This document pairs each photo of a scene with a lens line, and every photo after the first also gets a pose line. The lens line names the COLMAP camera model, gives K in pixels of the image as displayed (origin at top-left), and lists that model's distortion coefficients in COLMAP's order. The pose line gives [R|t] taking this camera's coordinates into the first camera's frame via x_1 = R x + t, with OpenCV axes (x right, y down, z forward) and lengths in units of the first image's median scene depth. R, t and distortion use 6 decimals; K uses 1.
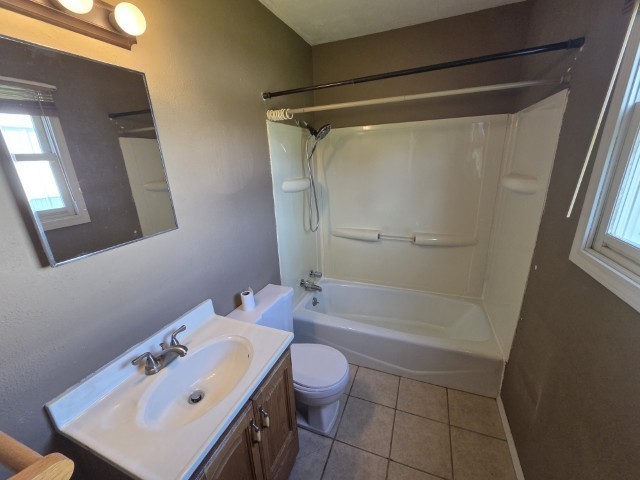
lens RADIAL K [[264.0, 0, 320.0], [0, 264.0, 240.0], [0, 0, 1]] dist [0.001716, -0.000263]
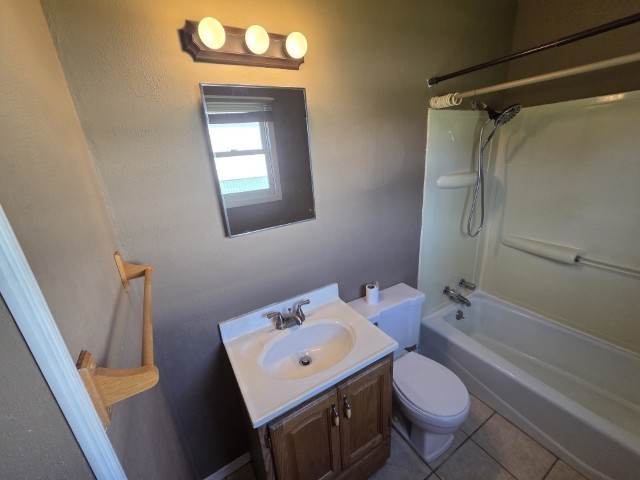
lens RADIAL K [[264.0, 0, 320.0], [0, 264.0, 240.0], [0, 0, 1]] dist [0.001716, -0.000263]
pose [[0.793096, 0.185345, -0.580212, 0.114188], [-0.149097, 0.982673, 0.110108, -0.055614], [0.590567, -0.000818, 0.806988, 0.045191]]
